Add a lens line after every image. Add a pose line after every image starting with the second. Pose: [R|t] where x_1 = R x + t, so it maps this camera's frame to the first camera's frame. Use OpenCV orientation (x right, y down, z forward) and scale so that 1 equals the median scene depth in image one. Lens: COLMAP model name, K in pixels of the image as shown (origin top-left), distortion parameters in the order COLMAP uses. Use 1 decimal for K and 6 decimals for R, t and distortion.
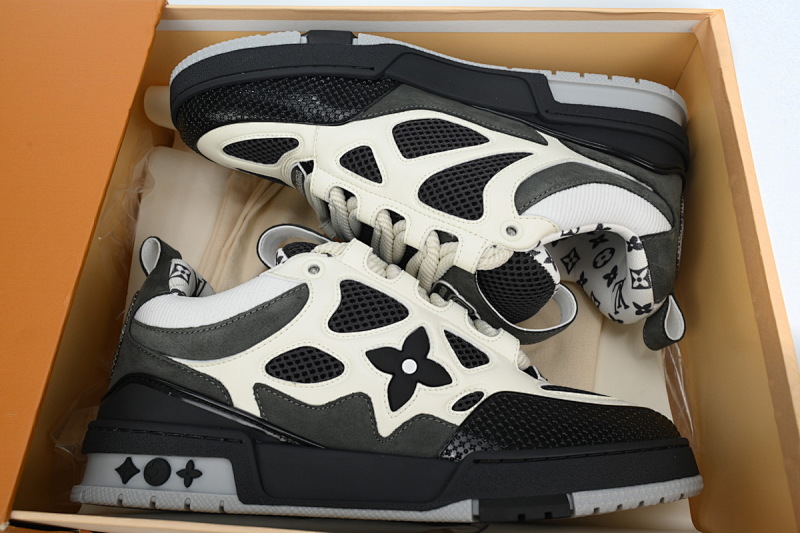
lens RADIAL K [[625.3, 0, 400.0], [0, 625.3, 266.5], [0, 0, 1]] dist [0.004700, 0.002078]
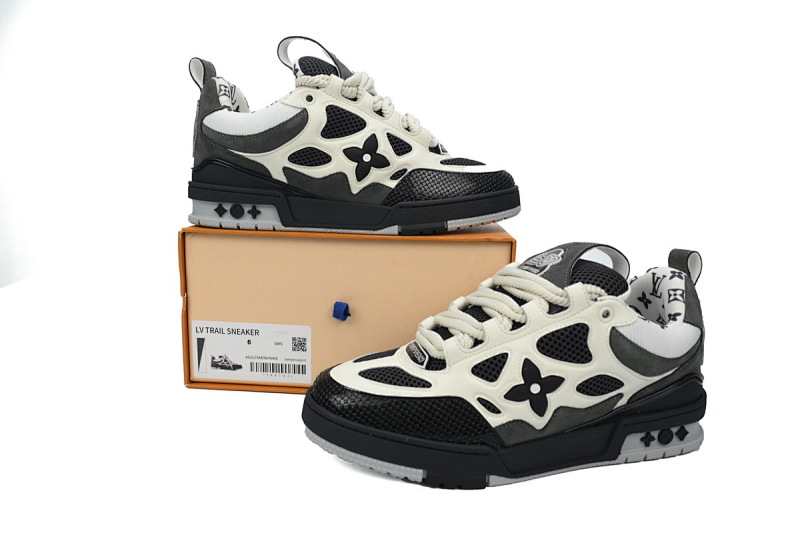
lens RADIAL K [[593.3, 0, 400.0], [0, 593.3, 266.5], [0, 0, 1]] dist [0.001891, 0.000270]
pose [[0.998680, -0.025006, 0.044873, 0.025756], [-0.002272, 0.851174, 0.524879, -0.479308], [-0.051320, -0.524288, 0.849993, -0.654119]]
